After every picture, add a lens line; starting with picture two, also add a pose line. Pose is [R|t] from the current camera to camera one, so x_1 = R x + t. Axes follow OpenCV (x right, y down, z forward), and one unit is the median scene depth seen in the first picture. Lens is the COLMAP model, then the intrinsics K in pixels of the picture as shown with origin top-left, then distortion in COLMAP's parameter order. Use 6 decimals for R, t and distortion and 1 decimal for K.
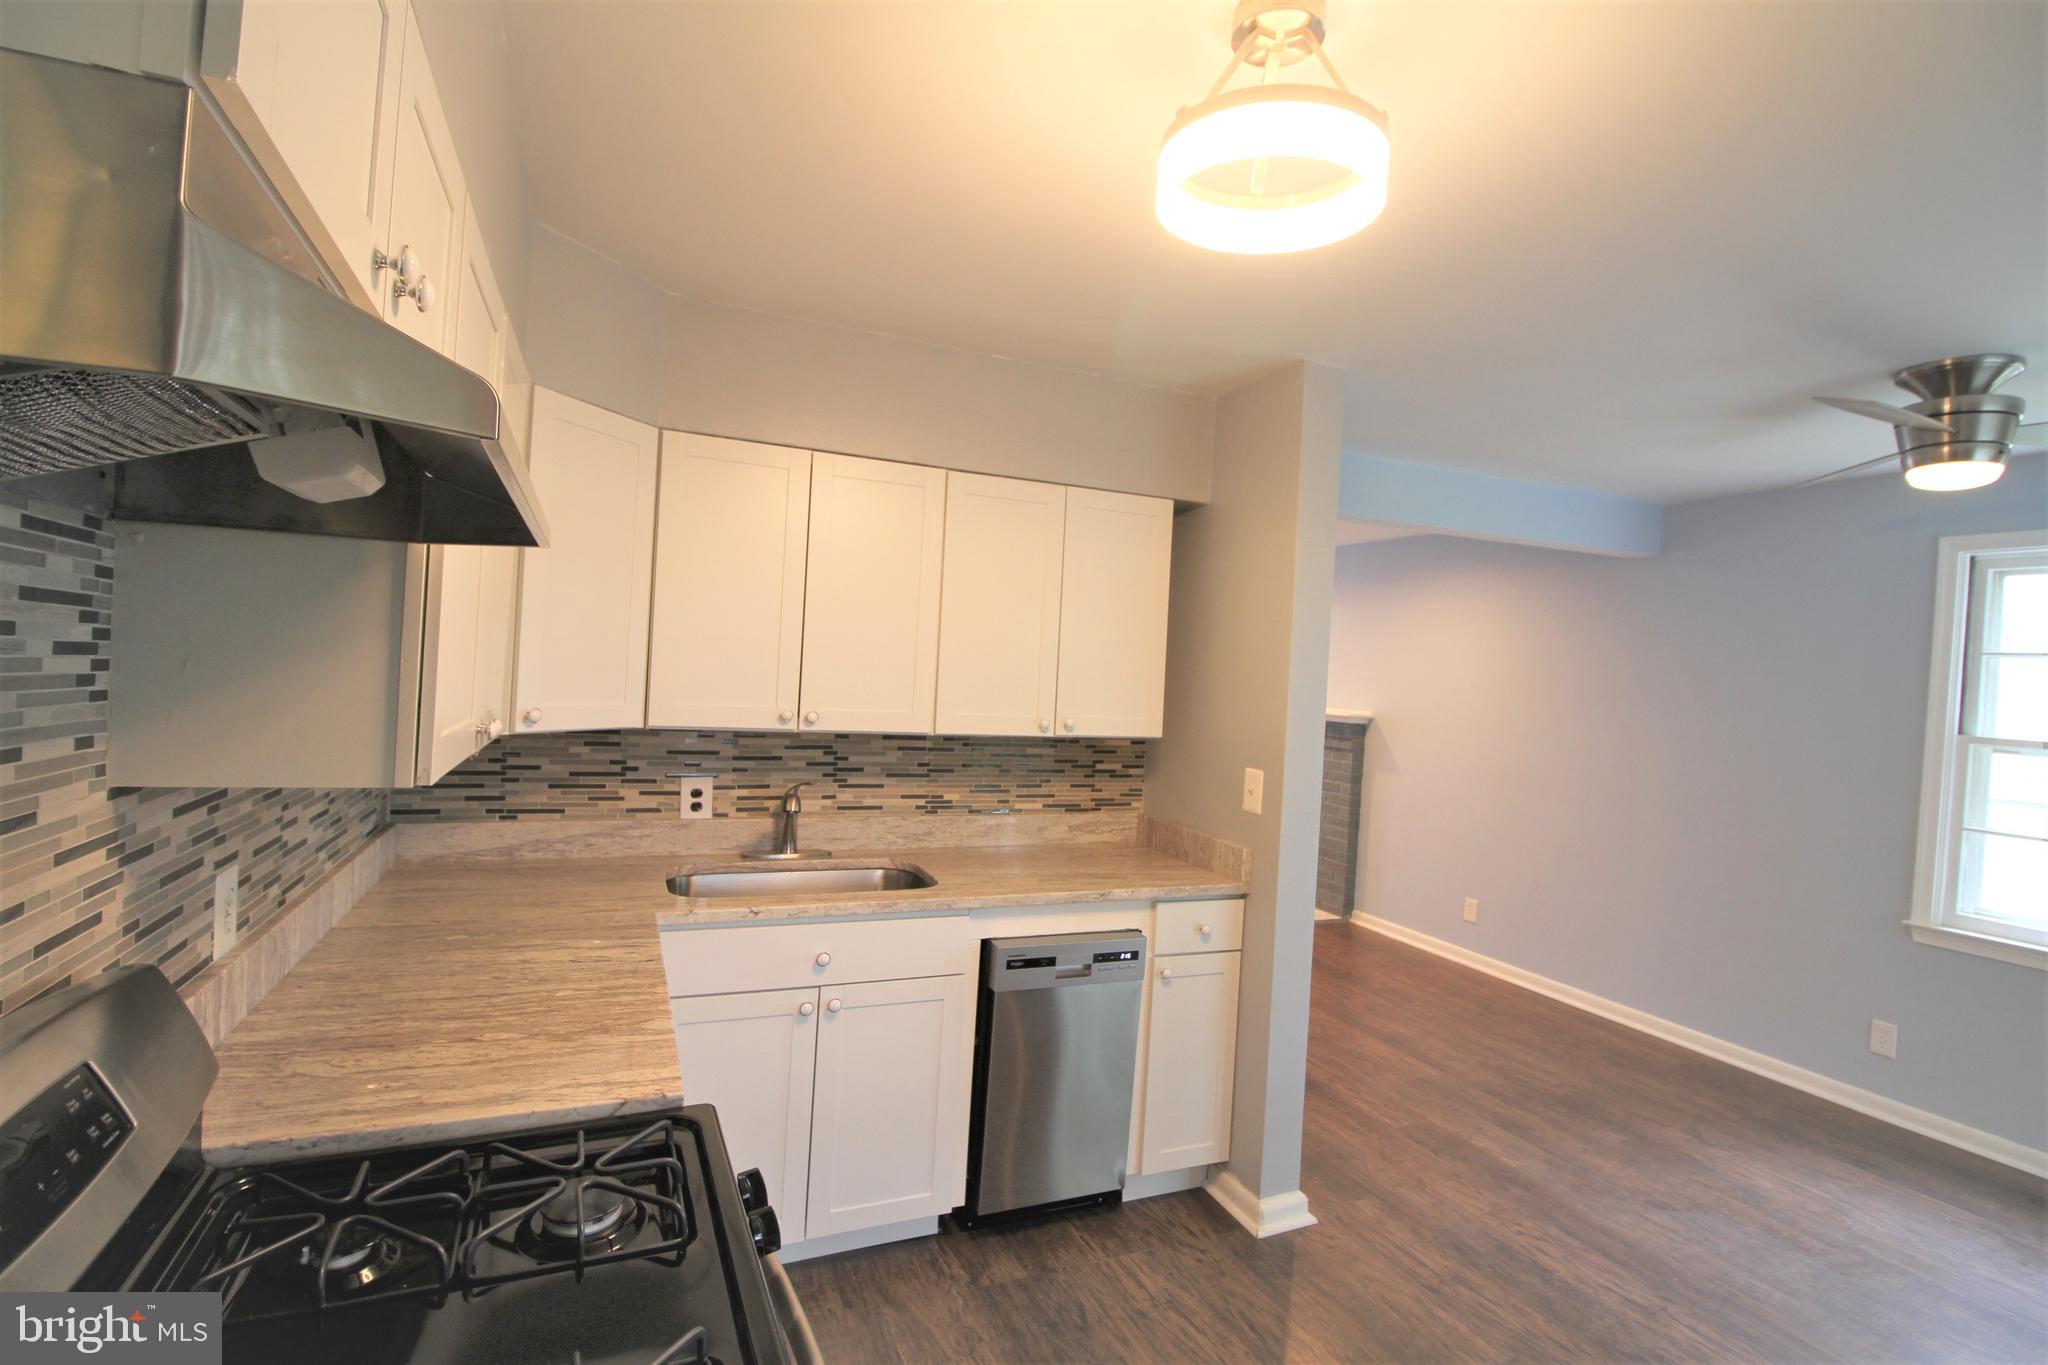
lens RADIAL K [[951.7, 0, 1022.0], [0, 951.7, 677.0], [0, 0, 1]] dist [0.000042, -0.012373]
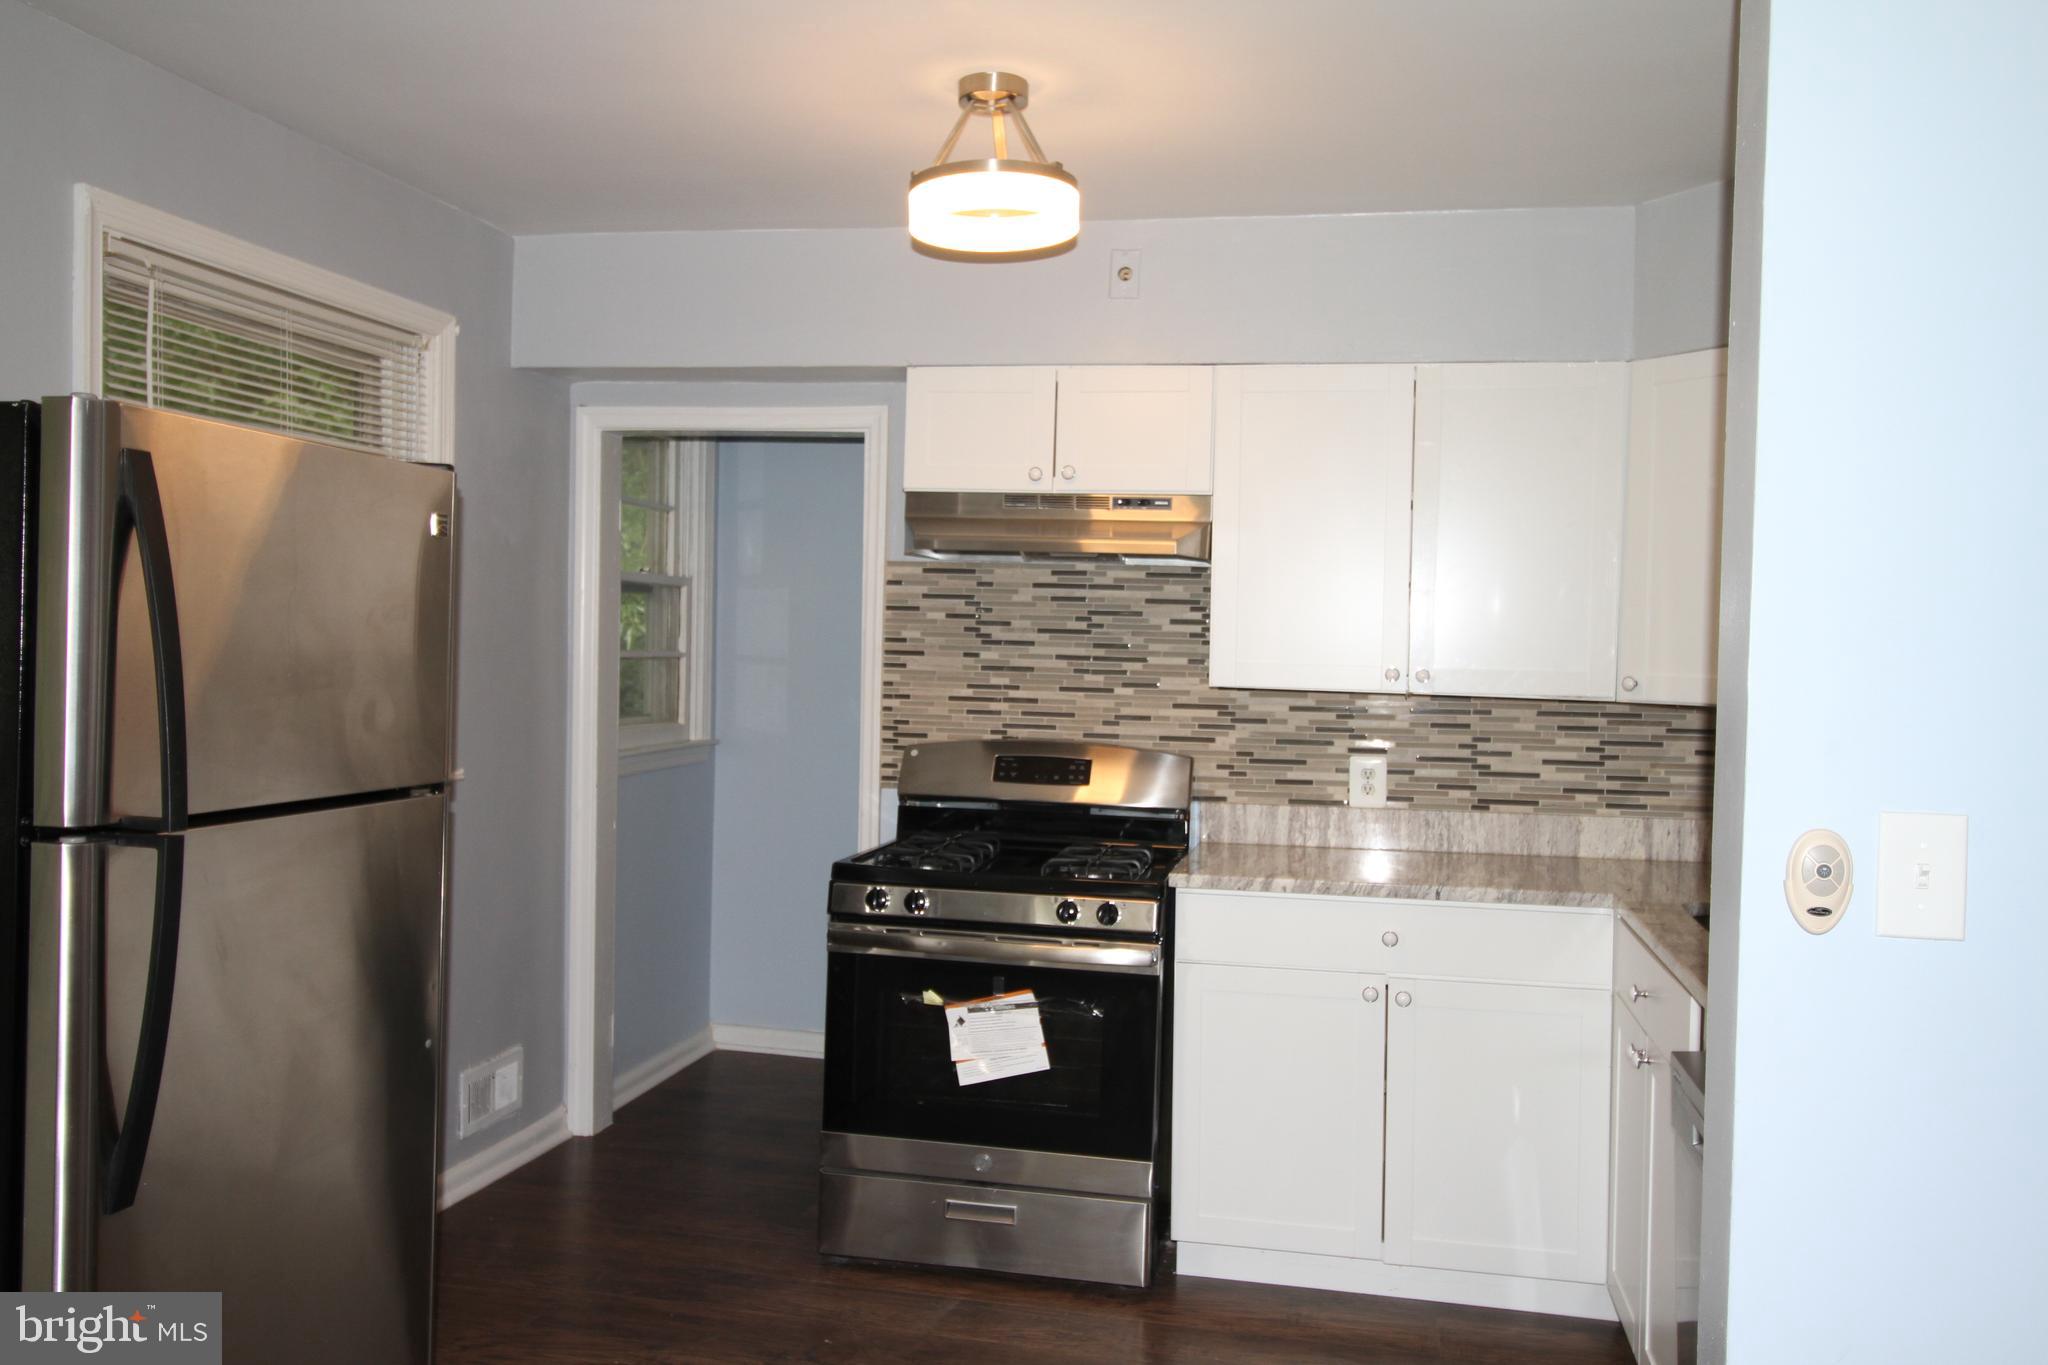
lens RADIAL K [[1604.5, 0, 1020.2], [0, 1604.5, 683.0], [0, 0, 1]] dist [0.012452, 0.000610]
pose [[-0.583923, -0.045865, -0.810512, 1.007942], [-0.057327, 0.998240, -0.015188, 0.082953], [0.809782, 0.037595, -0.585525, 1.185077]]
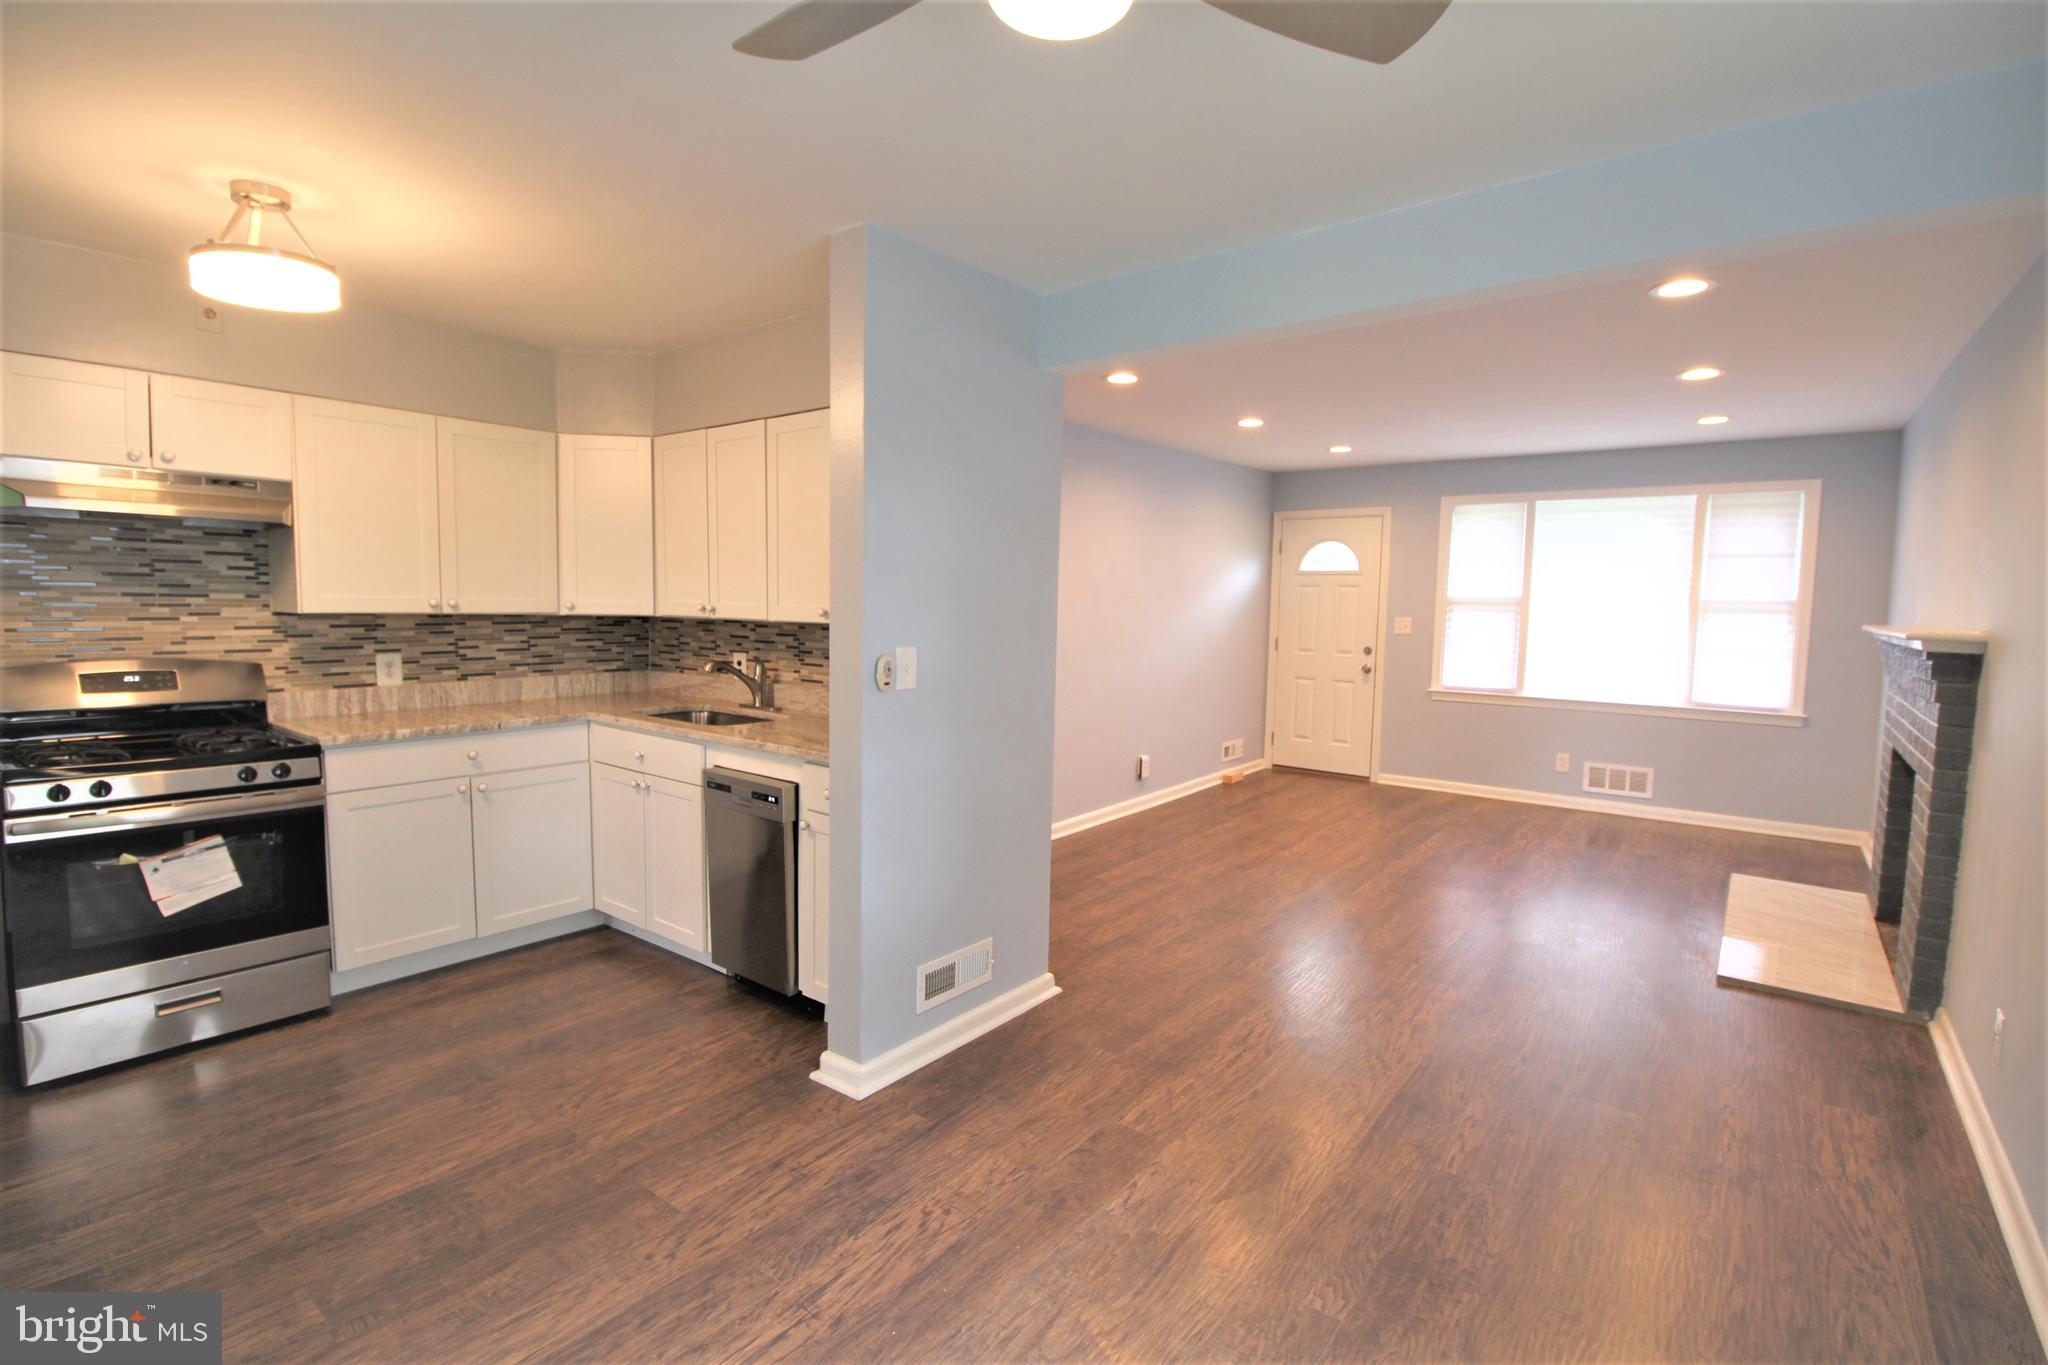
lens RADIAL K [[951.7, 0, 1022.0], [0, 951.7, 677.0], [0, 0, 1]] dist [0.000042, -0.012373]
pose [[0.472972, 0.028068, -0.880630, 1.318377], [0.003286, 0.999429, 0.033619, 0.100335], [0.881071, -0.018795, 0.472610, 0.717631]]
